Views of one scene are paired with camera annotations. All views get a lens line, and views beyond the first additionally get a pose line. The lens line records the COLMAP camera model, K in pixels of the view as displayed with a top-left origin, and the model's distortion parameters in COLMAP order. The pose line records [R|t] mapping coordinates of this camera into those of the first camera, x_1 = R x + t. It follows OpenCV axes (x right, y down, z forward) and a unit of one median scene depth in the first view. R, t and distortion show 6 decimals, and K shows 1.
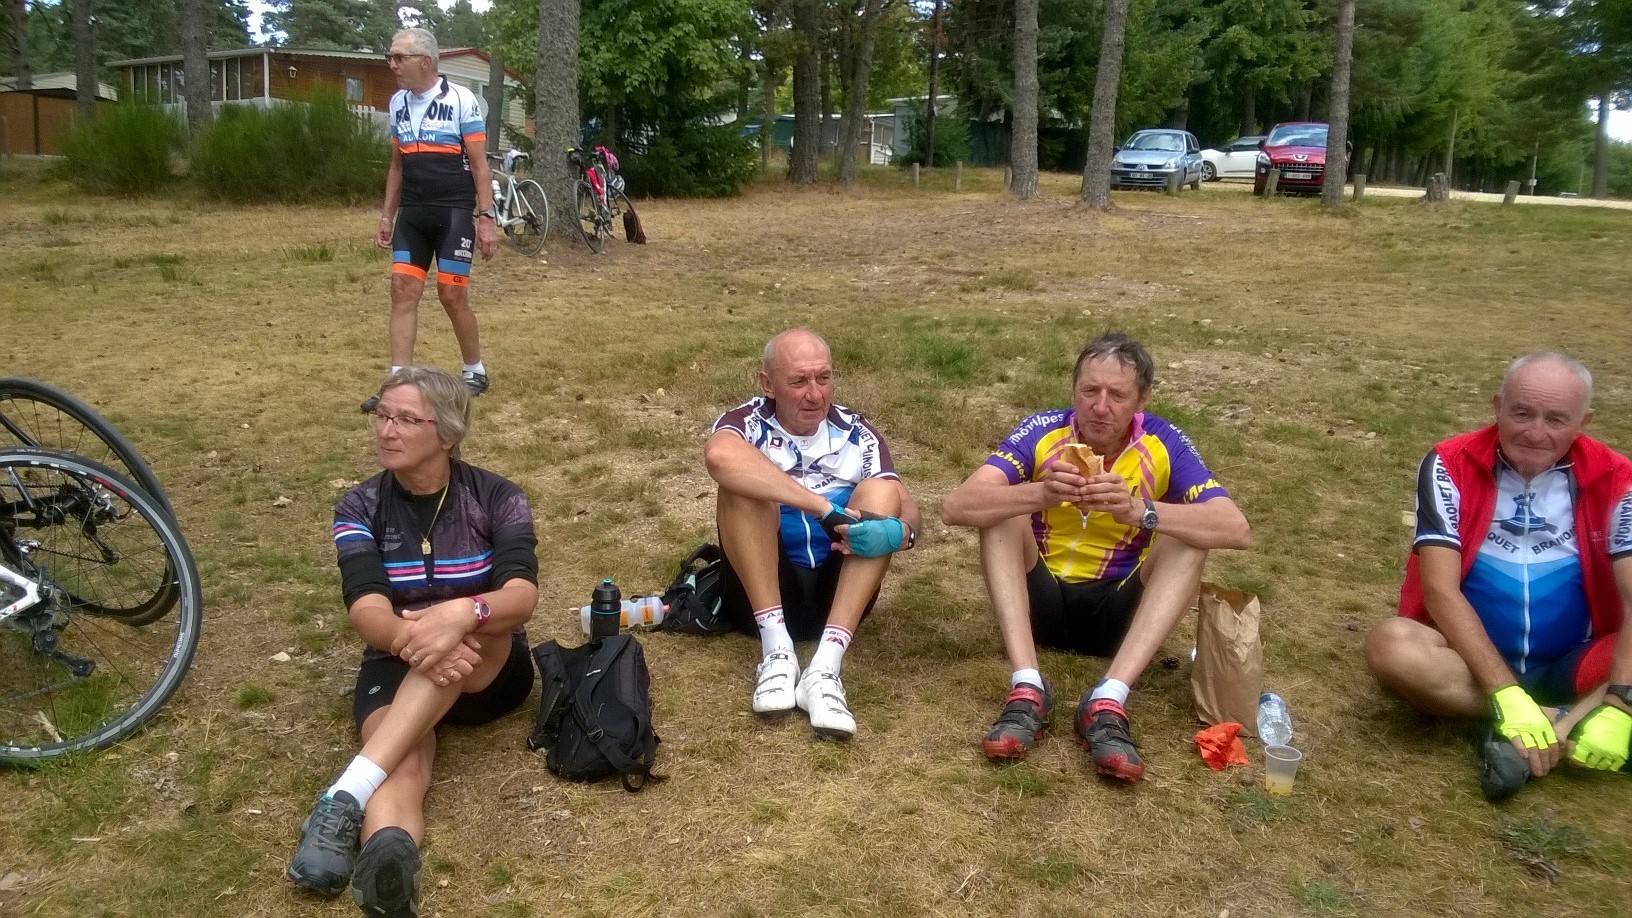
lens RADIAL K [[1242.9, 0, 815.8], [0, 1242.9, 469.5], [0, 0, 1]] dist [0.028656, -0.108460]
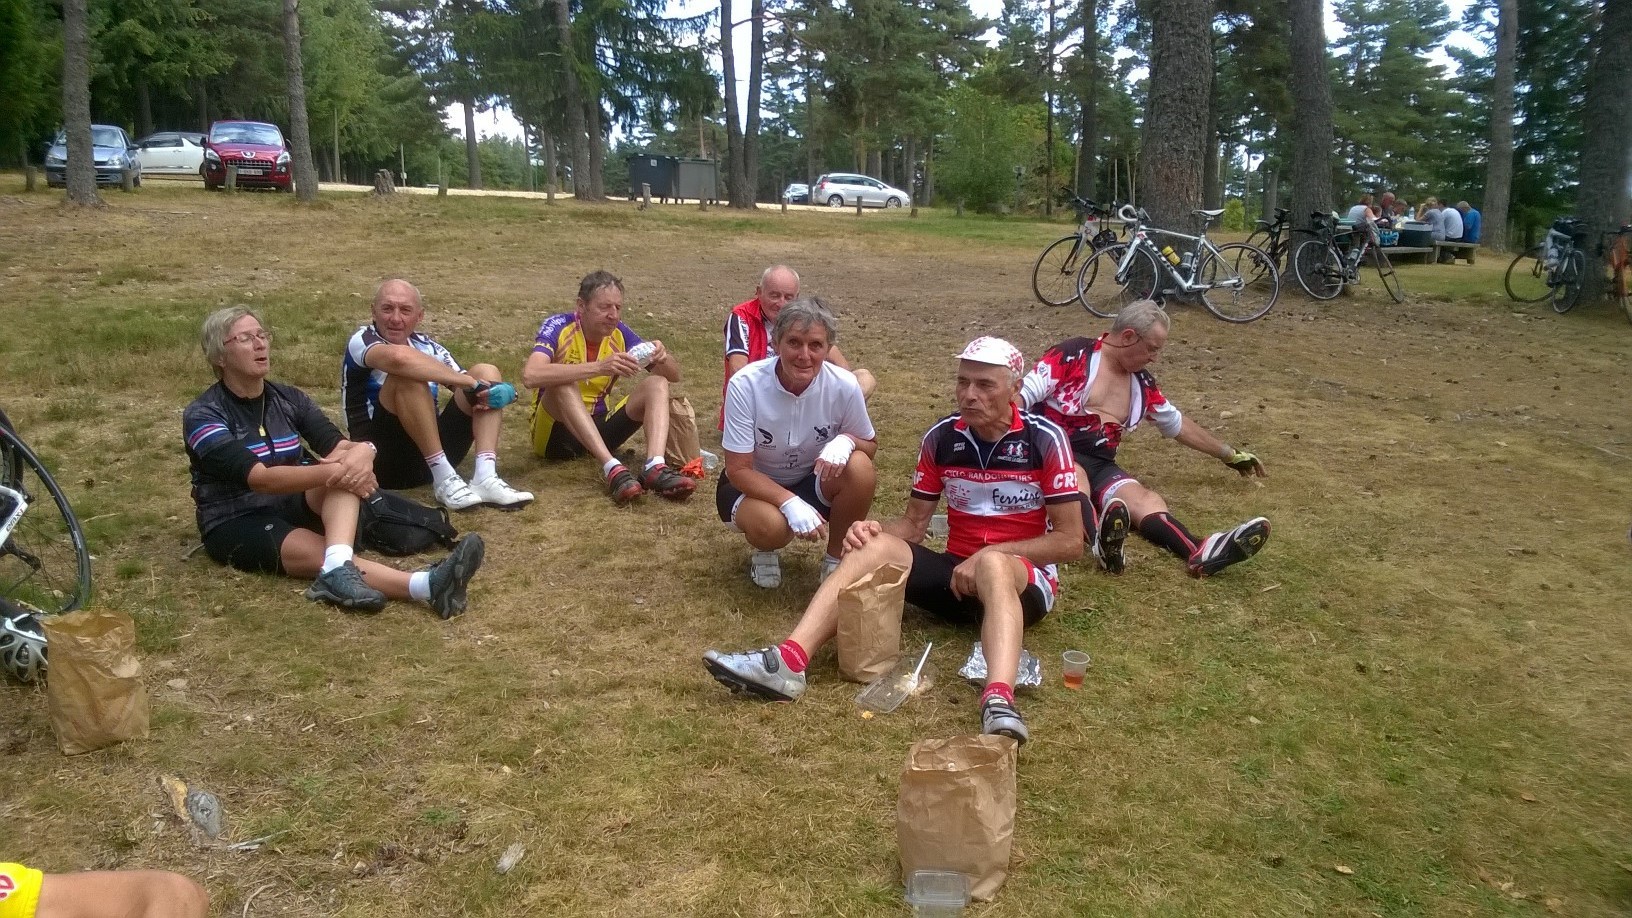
lens RADIAL K [[1242.9, 0, 822.4], [0, 1242.9, 470.6], [0, 0, 1]] dist [0.028656, -0.108460]
pose [[0.664214, -0.166845, 0.728686, -0.065282], [0.162677, 0.983675, 0.076945, 0.006823], [-0.729628, 0.067432, 0.680512, -0.034046]]
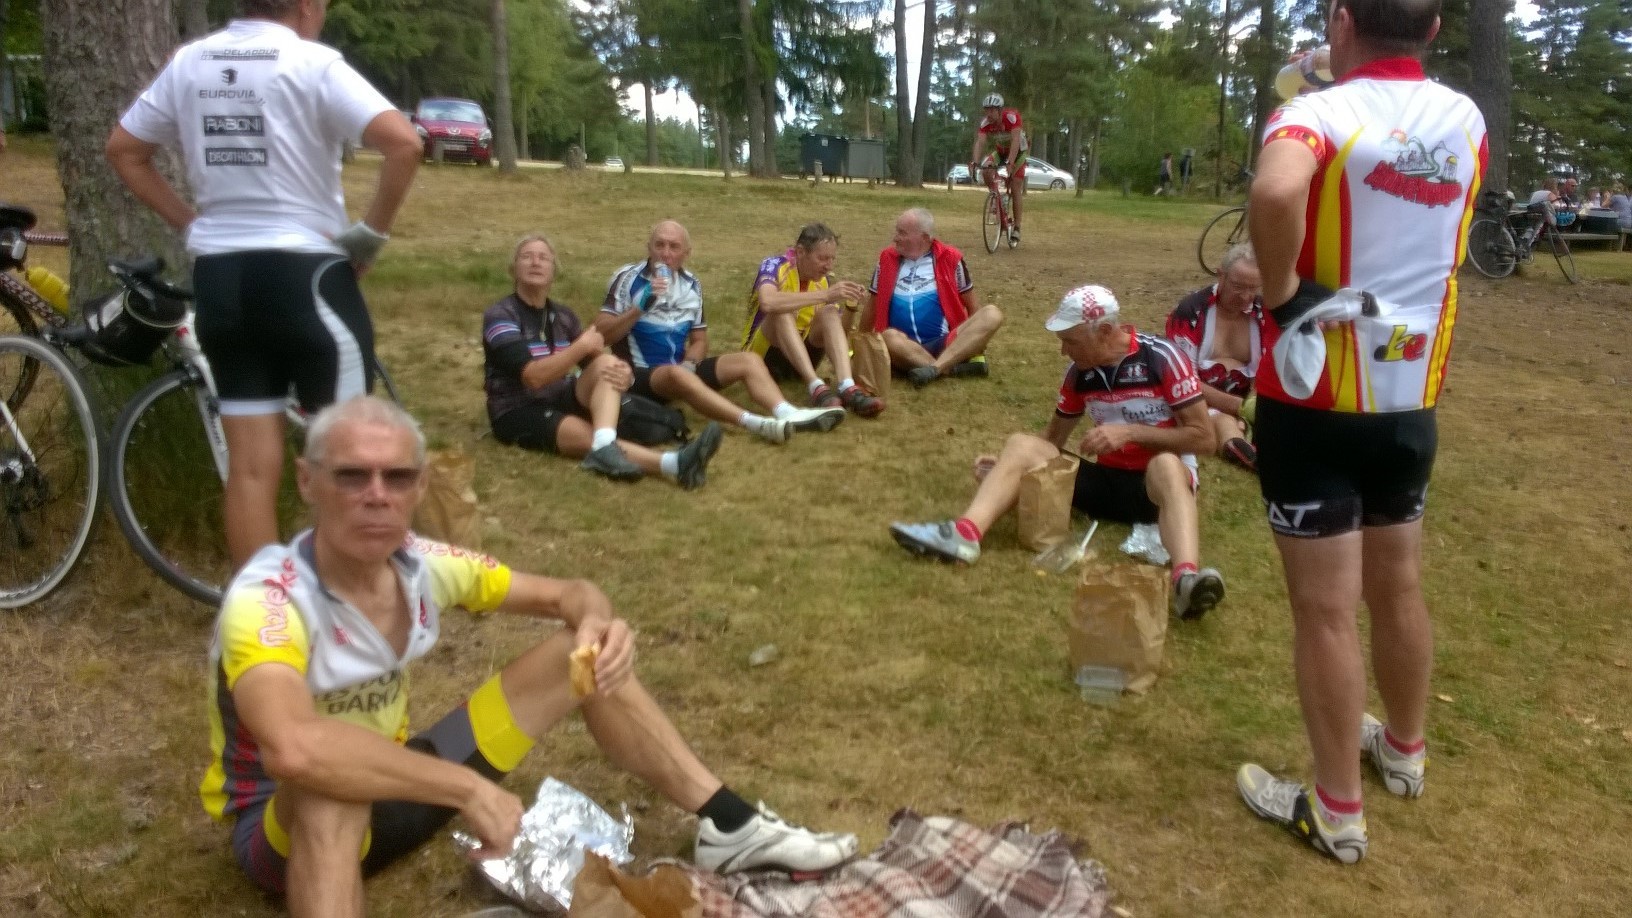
lens RADIAL K [[1242.9, 0, 822.6], [0, 1242.9, 470.6], [0, 0, 1]] dist [0.028656, -0.108460]
pose [[0.752161, -0.149240, 0.641857, -0.090252], [0.136346, 0.988186, 0.069989, 0.015229], [-0.644719, 0.034872, 0.763623, -0.048931]]
